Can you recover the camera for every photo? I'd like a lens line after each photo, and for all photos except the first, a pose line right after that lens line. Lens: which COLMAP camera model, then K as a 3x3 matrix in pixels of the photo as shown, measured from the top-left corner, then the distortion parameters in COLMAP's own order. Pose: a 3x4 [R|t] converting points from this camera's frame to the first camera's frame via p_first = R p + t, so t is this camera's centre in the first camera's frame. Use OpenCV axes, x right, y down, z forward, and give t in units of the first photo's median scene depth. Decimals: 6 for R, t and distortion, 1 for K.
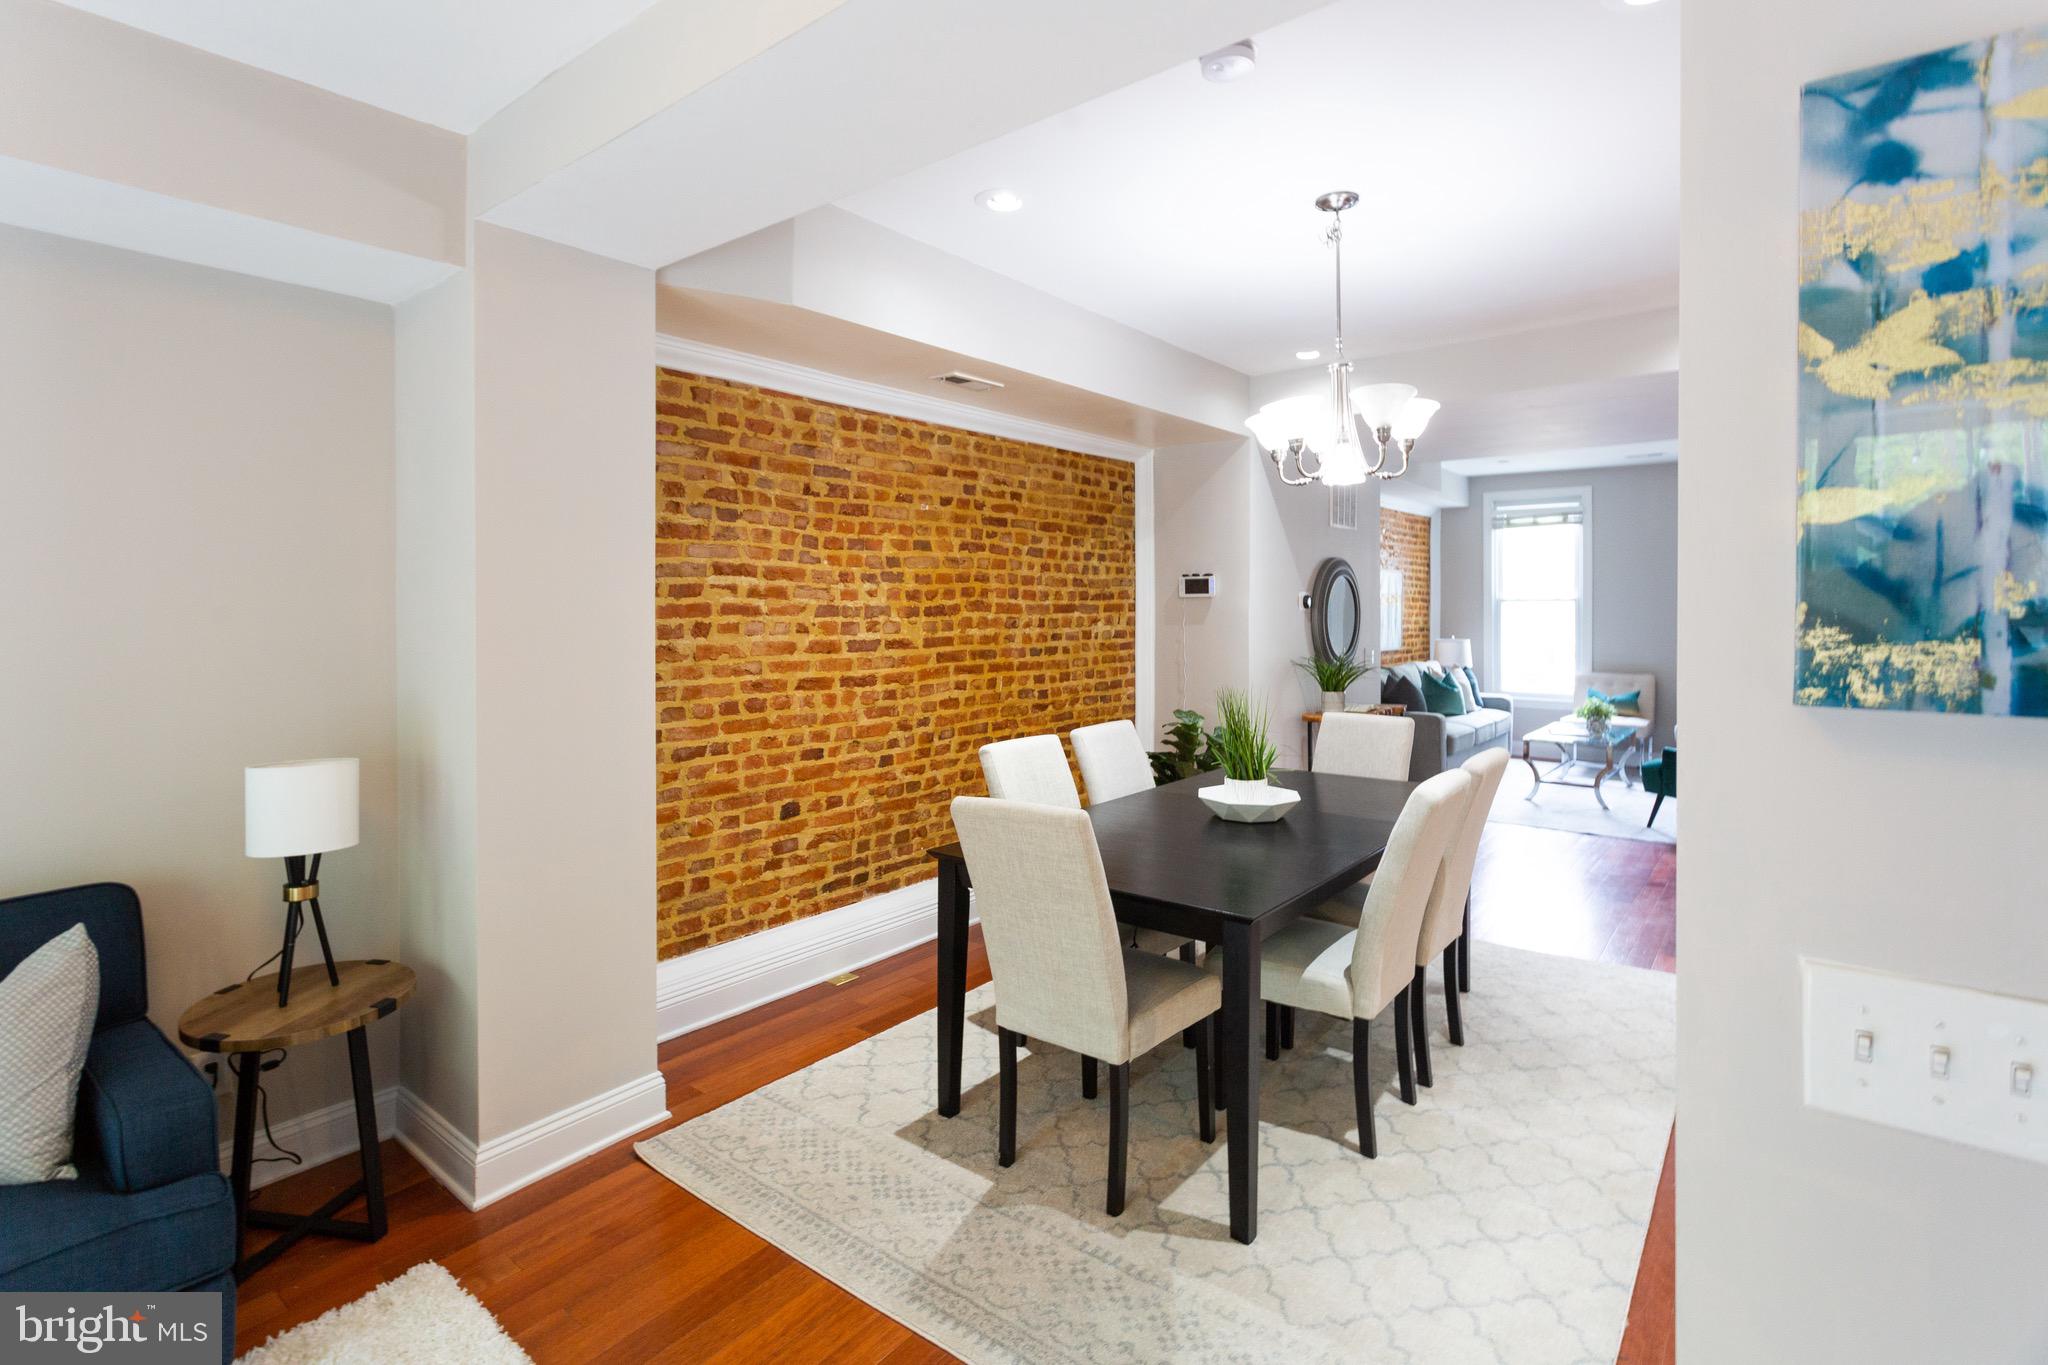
lens RADIAL K [[1006.8, 0, 1030.4], [0, 1006.8, 612.6], [0, 0, 1]] dist [-0.008199, 0.005203]
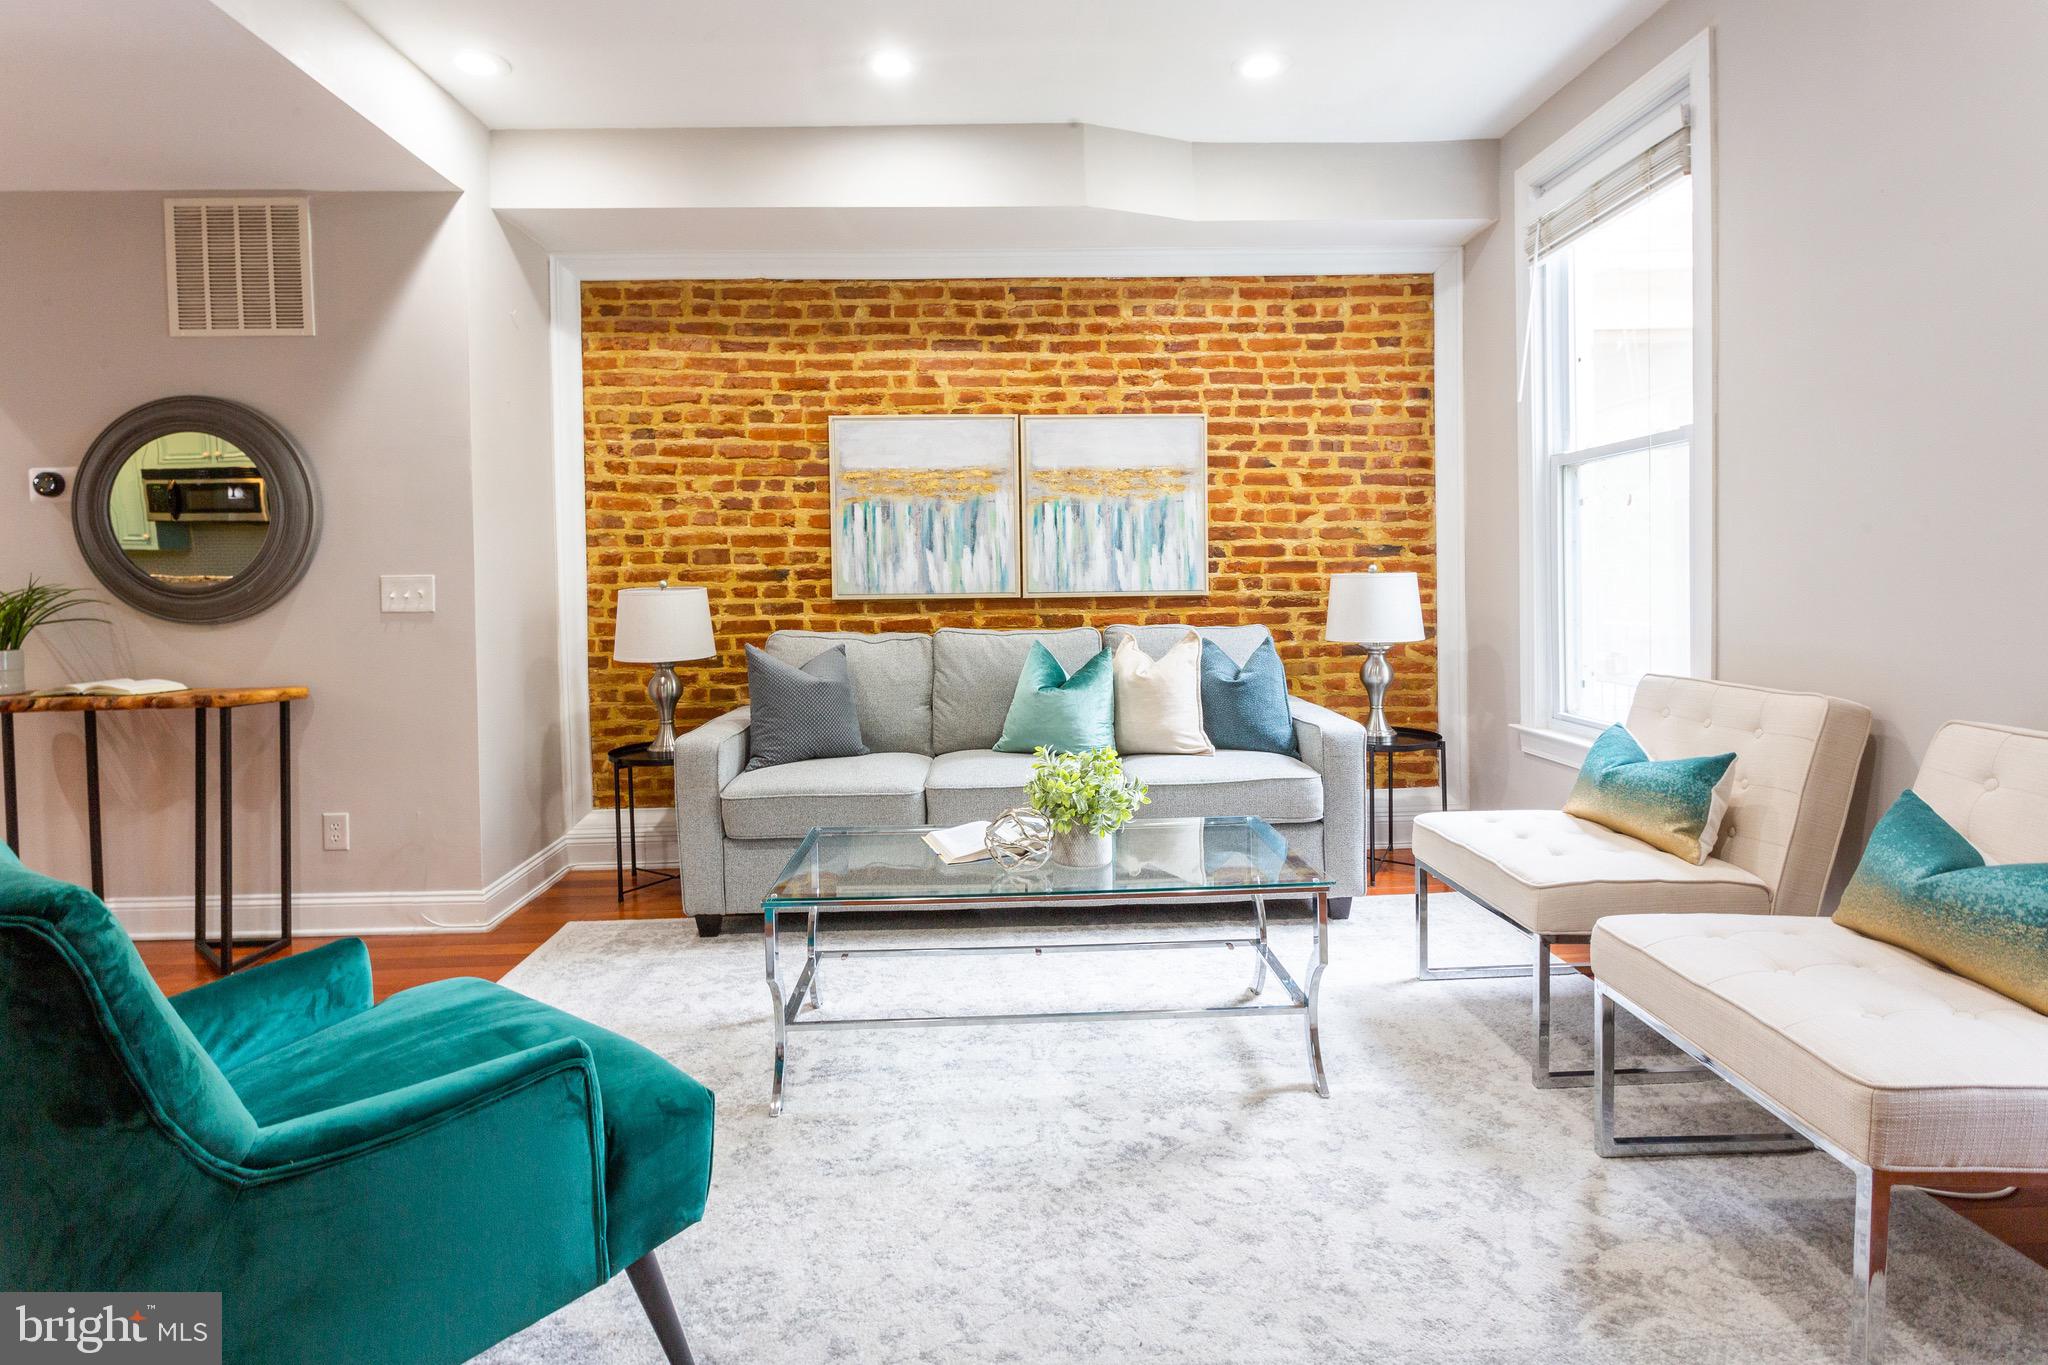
lens RADIAL K [[1006.8, 0, 1032.6], [0, 1006.8, 602.3], [0, 0, 1]] dist [-0.008199, 0.005203]
pose [[0.652914, 0.005016, -0.757416, 1.414324], [0.010747, 0.999816, 0.015885, 0.068970], [0.757356, -0.018511, 0.652740, 1.438248]]
